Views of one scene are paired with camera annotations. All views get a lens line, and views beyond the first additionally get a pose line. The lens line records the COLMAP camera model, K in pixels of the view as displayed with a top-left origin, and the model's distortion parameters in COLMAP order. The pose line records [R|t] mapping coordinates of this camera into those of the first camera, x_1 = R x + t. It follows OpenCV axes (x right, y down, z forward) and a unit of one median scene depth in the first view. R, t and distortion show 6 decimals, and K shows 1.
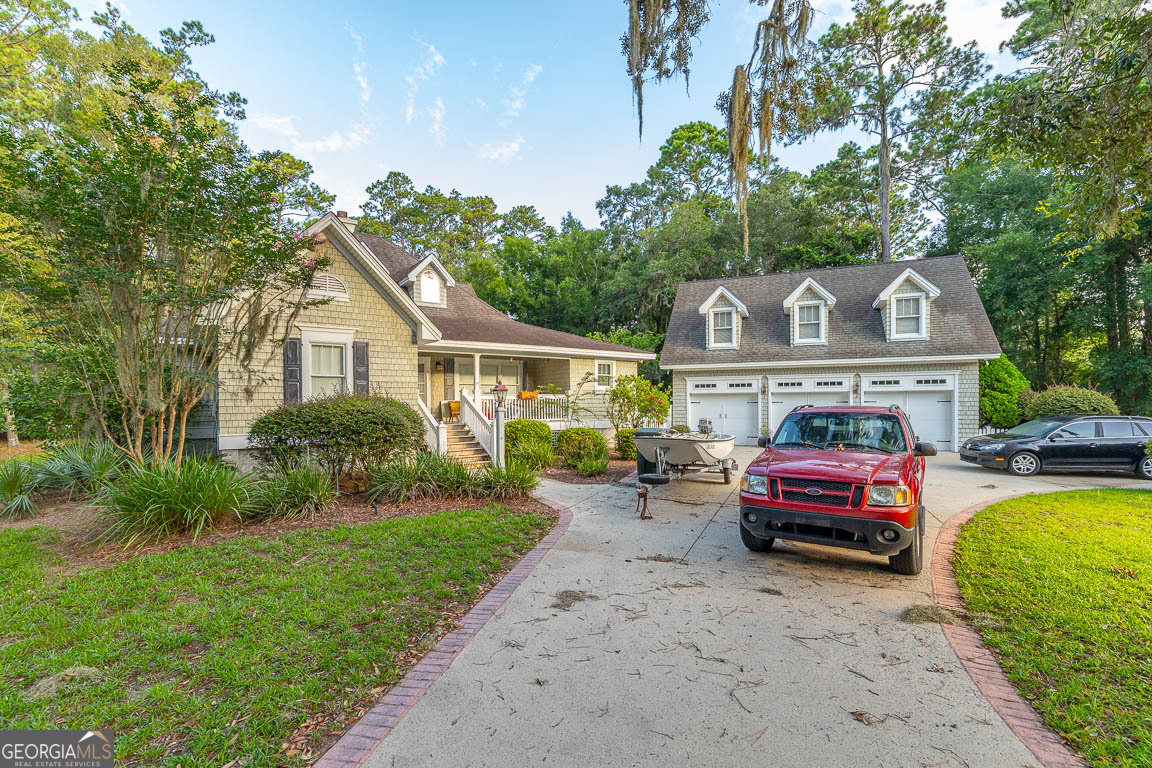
lens RADIAL K [[525.5, 0, 563.4], [0, 525.5, 405.4], [0, 0, 1]] dist [0.002484, 0.000263]
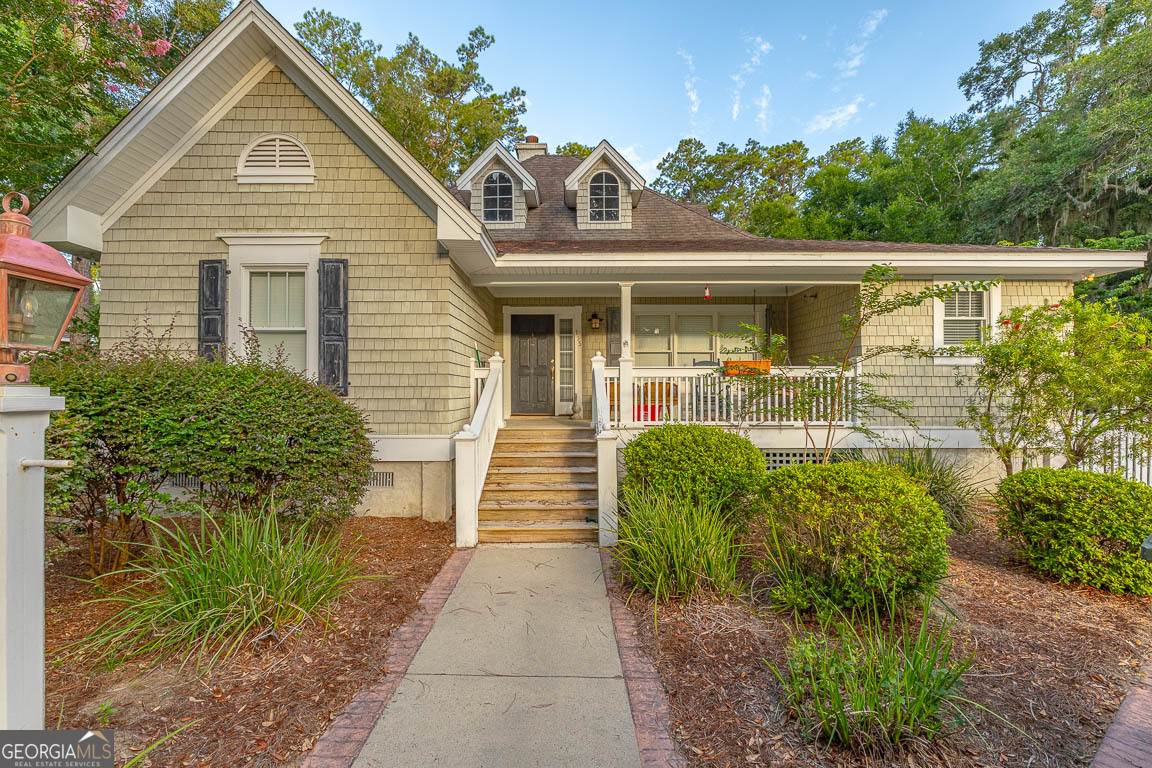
lens RADIAL K [[495.9, 0, 568.5], [0, 495.9, 386.1], [0, 0, 1]] dist [0.001451, 0.000377]
pose [[0.818511, 0.002148, -0.574487, 0.044610], [-0.008116, 0.999936, -0.007824, 0.000595], [0.574433, 0.011067, 0.818476, 0.489416]]
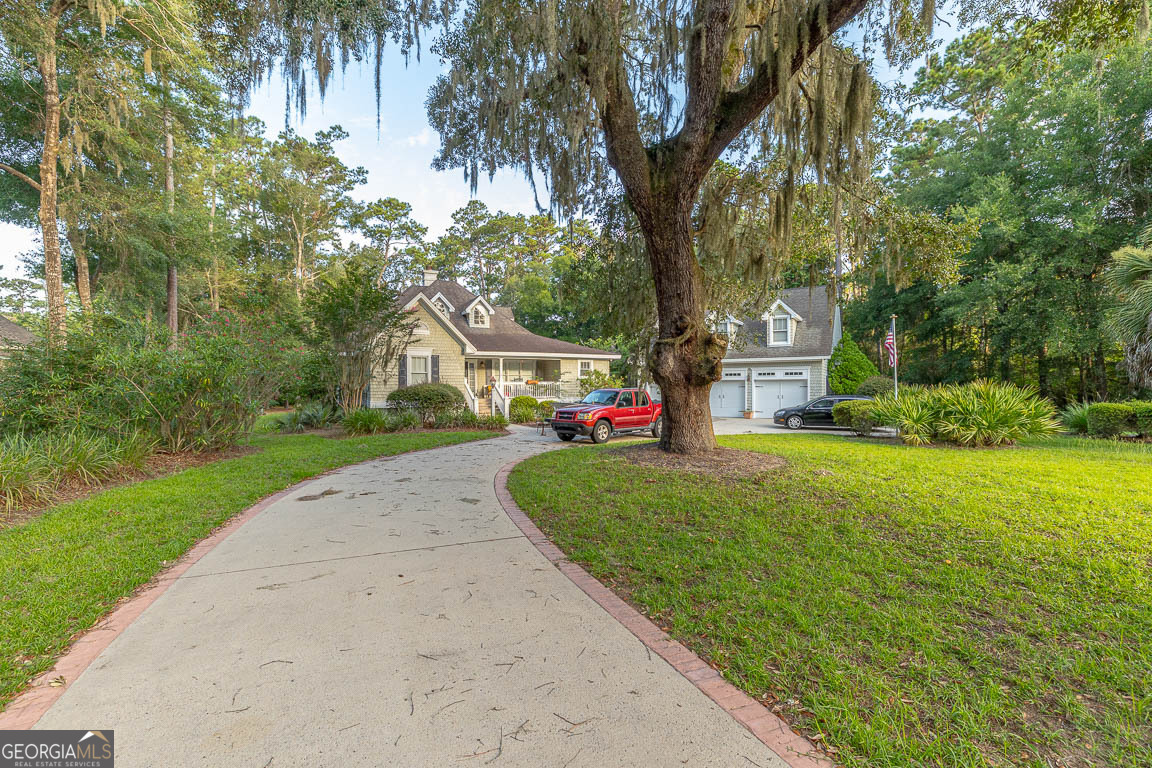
lens RADIAL K [[526.2, 0, 557.7], [0, 526.2, 383.3], [0, 0, 1]] dist [0.000461, 0.000175]
pose [[0.985635, 0.002061, -0.168877, 0.254340], [-0.003975, 0.999932, -0.010997, 0.001877], [0.168843, 0.011510, 0.985576, -0.547865]]
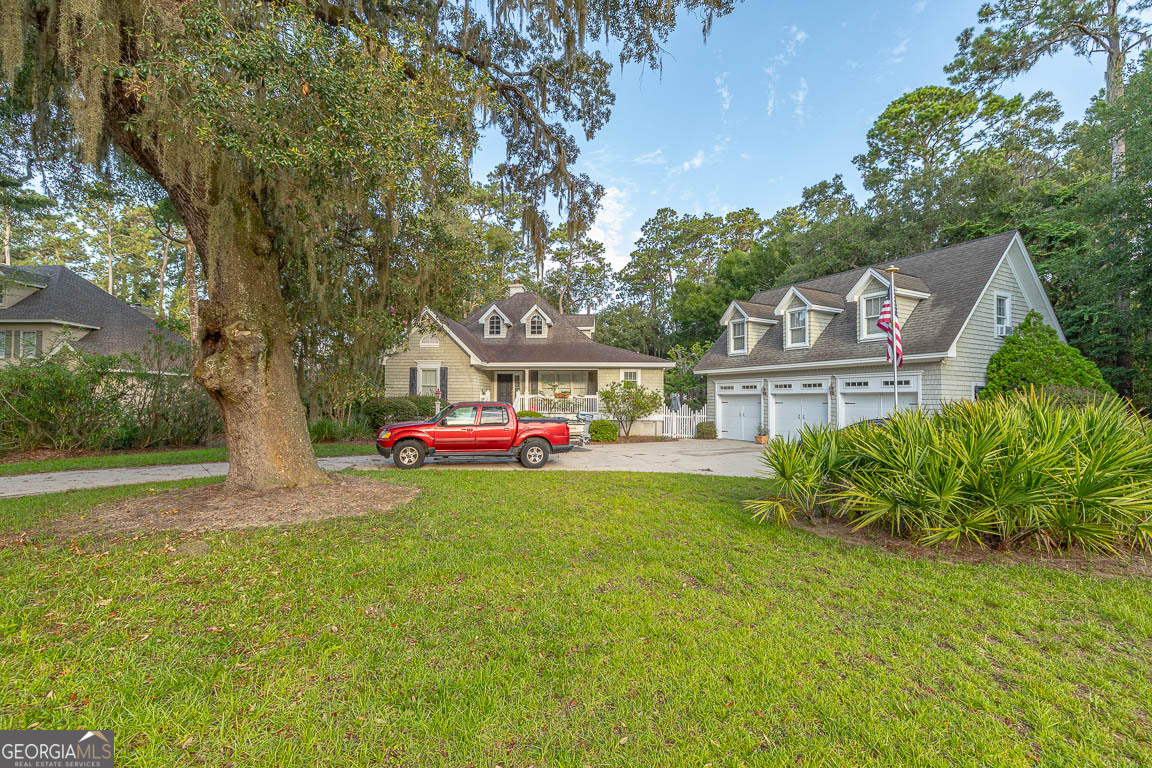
lens RADIAL K [[504.4, 0, 565.2], [0, 504.4, 383.2], [0, 0, 1]] dist [-0.000212, -0.000051]
pose [[0.766618, -0.013204, -0.641968, 0.739327], [-0.008932, 0.999472, -0.031224, -0.009828], [0.642042, 0.029671, 0.766095, -0.073981]]
